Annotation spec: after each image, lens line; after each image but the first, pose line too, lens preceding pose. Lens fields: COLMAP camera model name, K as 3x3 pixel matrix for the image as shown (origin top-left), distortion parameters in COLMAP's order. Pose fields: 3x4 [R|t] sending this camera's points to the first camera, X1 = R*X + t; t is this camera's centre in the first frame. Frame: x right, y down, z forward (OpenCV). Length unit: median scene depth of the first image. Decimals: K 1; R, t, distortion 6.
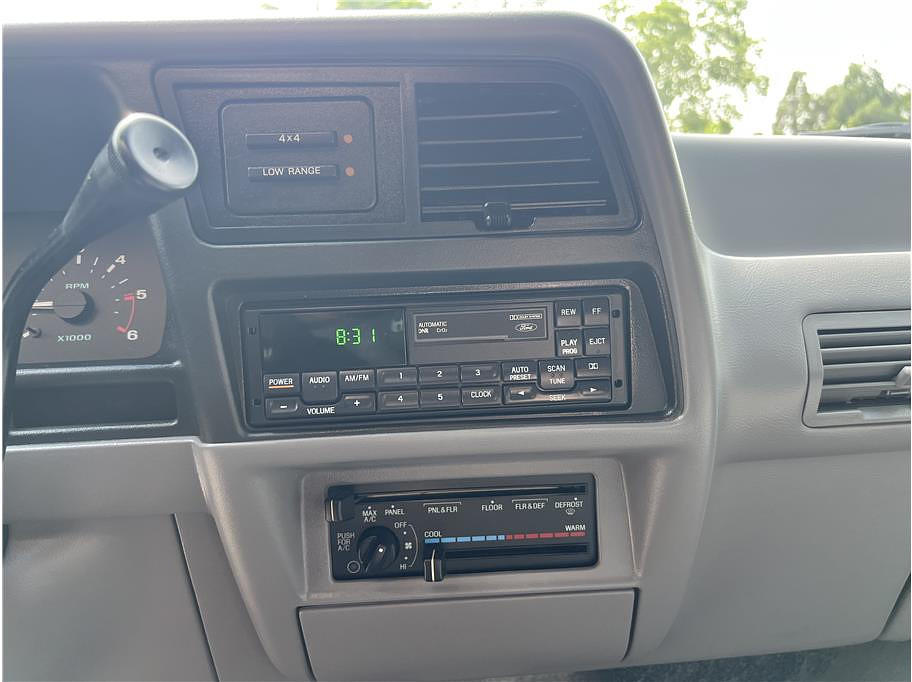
lens RADIAL K [[727.4, 0, 455.9], [0, 727.4, 342.2], [0, 0, 1]] dist [0.064577, -0.205268]
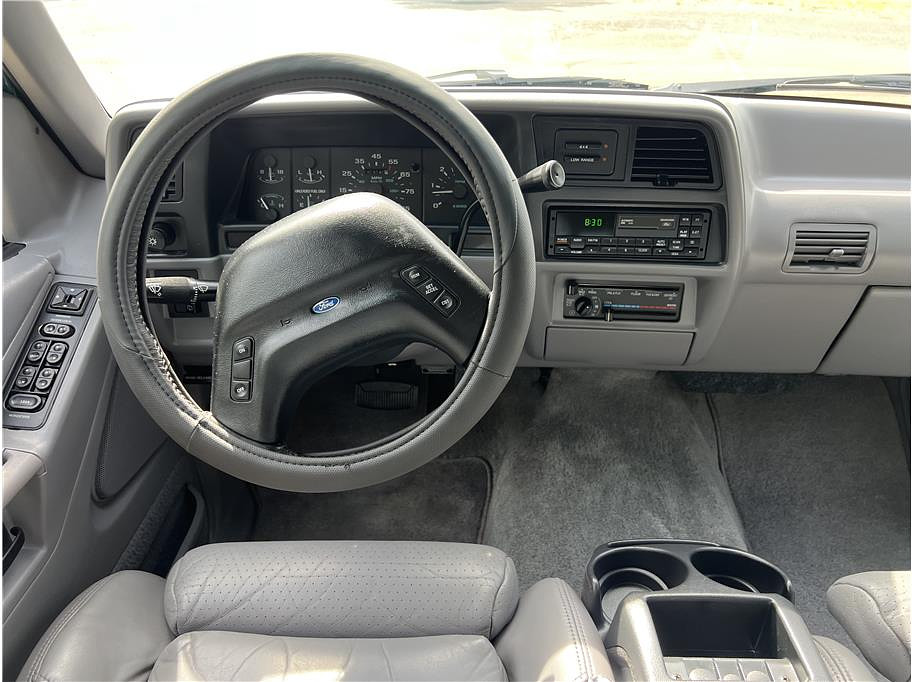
lens RADIAL K [[727.4, 0, 455.9], [0, 727.4, 342.2], [0, 0, 1]] dist [0.064577, -0.205268]
pose [[0.993179, 0.088203, -0.076264, -0.341008], [-0.058041, 0.941237, 0.332723, -0.378836], [0.101130, -0.326027, 0.939936, -1.326358]]
